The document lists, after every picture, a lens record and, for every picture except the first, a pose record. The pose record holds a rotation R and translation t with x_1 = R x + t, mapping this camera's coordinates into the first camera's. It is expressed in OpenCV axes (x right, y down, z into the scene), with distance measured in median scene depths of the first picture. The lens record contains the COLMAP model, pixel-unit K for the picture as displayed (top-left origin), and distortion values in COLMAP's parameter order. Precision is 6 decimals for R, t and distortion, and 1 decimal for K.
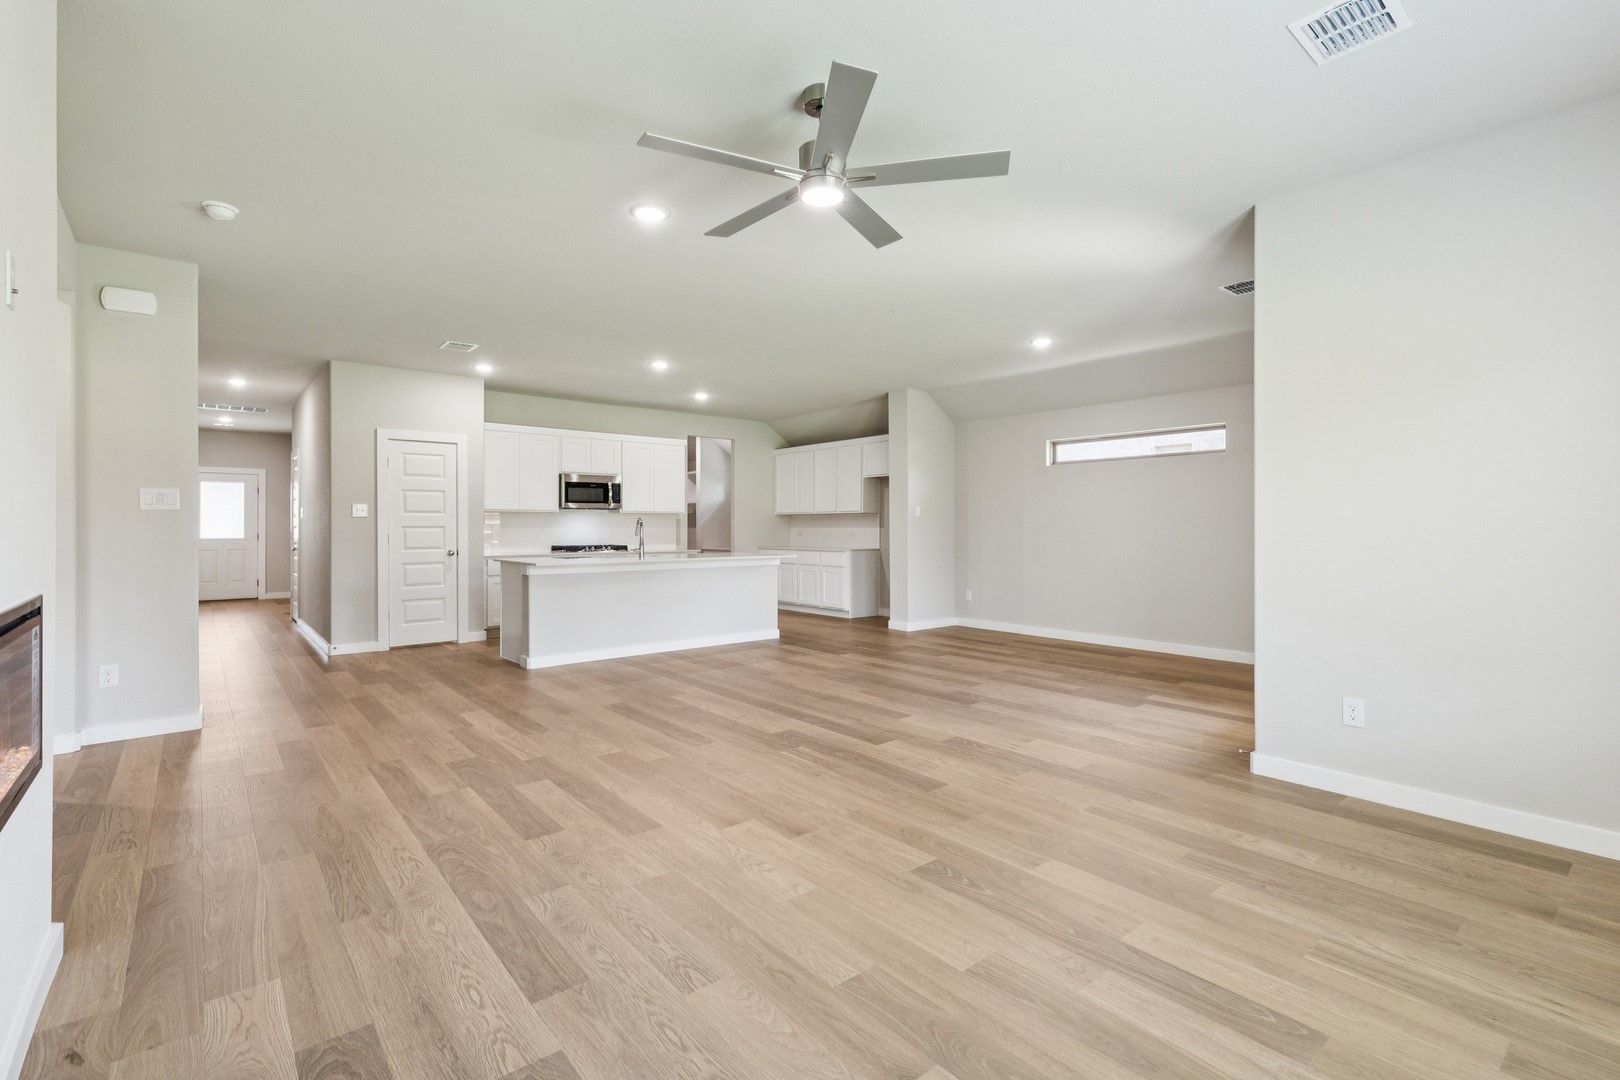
lens RADIAL K [[734.8, 0, 816.5], [0, 734.8, 526.8], [0, 0, 1]] dist [0.015631, -0.002373]
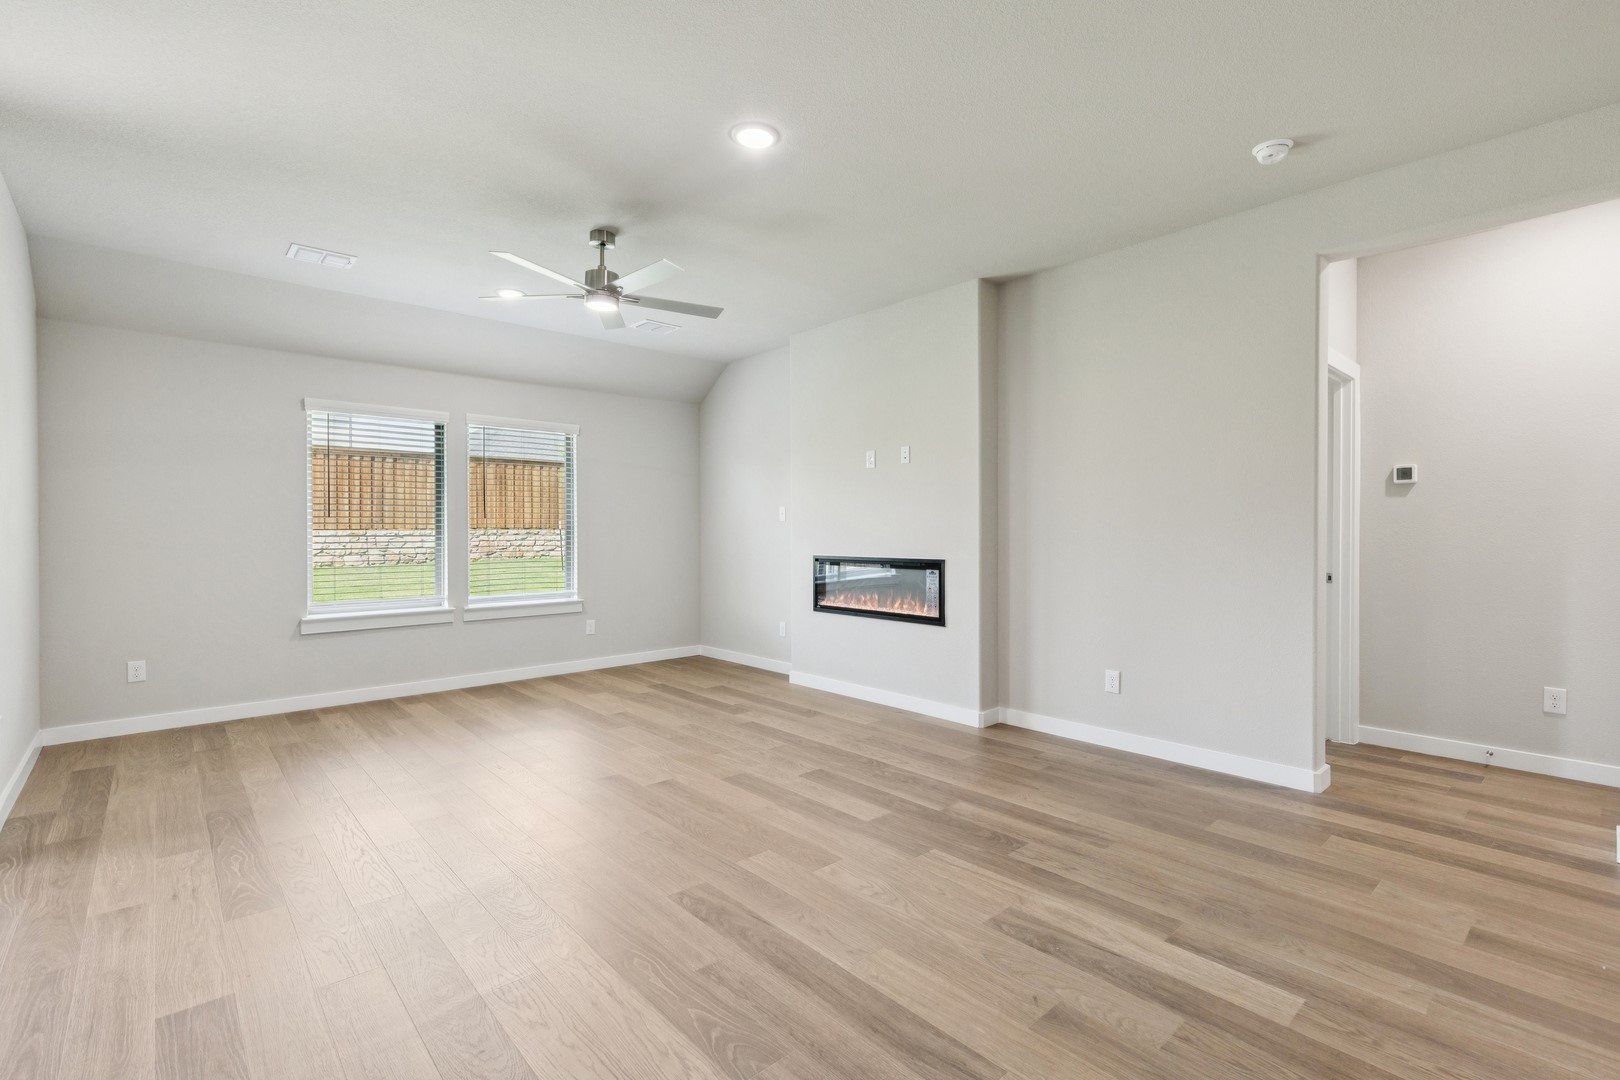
lens RADIAL K [[734.8, 0, 816.1], [0, 734.8, 533.9], [0, 0, 1]] dist [0.015631, -0.002373]
pose [[-0.999417, 0.004134, -0.033901, -0.260553], [0.004022, 0.999986, 0.003392, -0.002980], [0.033915, 0.003253, -0.999419, 1.769593]]
